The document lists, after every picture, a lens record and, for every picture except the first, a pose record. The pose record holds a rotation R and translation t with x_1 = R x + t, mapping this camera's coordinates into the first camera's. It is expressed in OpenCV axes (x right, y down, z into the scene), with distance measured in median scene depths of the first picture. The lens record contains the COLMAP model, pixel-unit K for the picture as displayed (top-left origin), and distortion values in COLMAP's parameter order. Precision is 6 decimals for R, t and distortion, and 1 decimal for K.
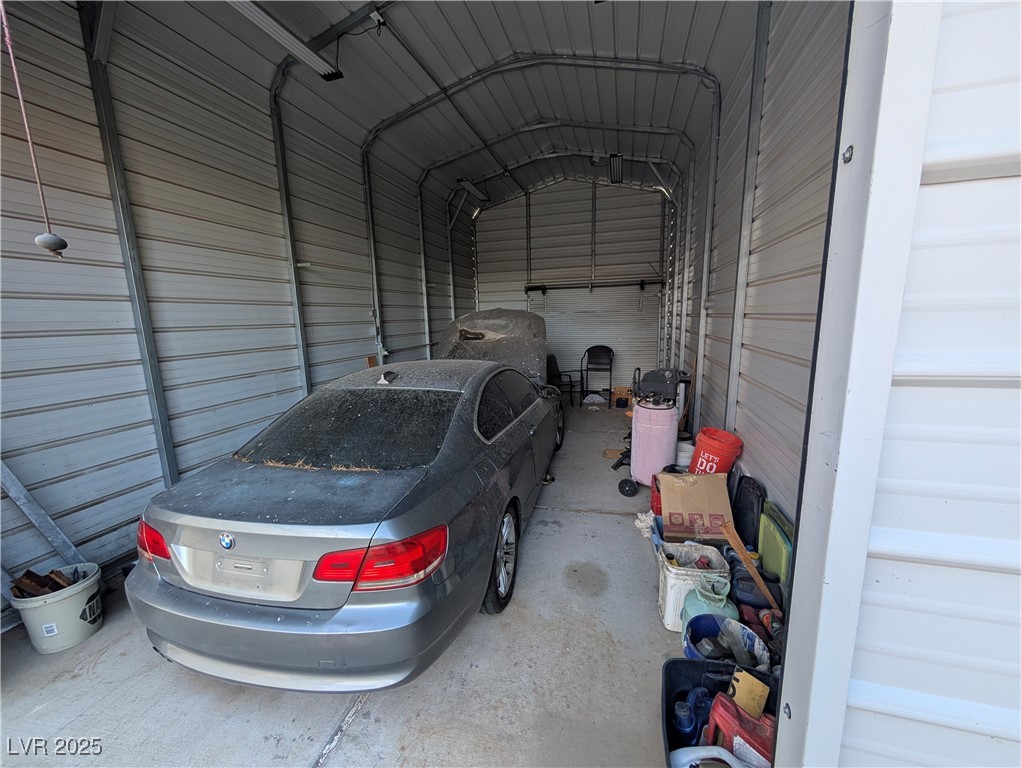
lens RADIAL K [[385.8, 0, 512.2], [0, 385.8, 382.8], [0, 0, 1]] dist [0.002470, 0.000319]
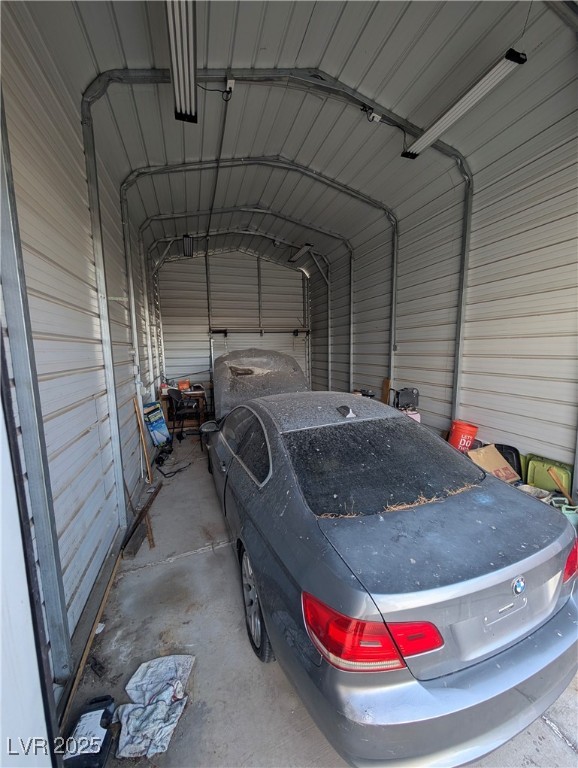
lens RADIAL K [[290.2, 0, 289.2], [0, 290.2, 384.6], [0, 0, 1]] dist [0.002470, 0.000319]
pose [[0.826726, -0.059276, 0.559474, -0.366605], [0.093402, 0.995095, -0.032588, -0.031465], [-0.554798, 0.079197, 0.828207, 0.150227]]
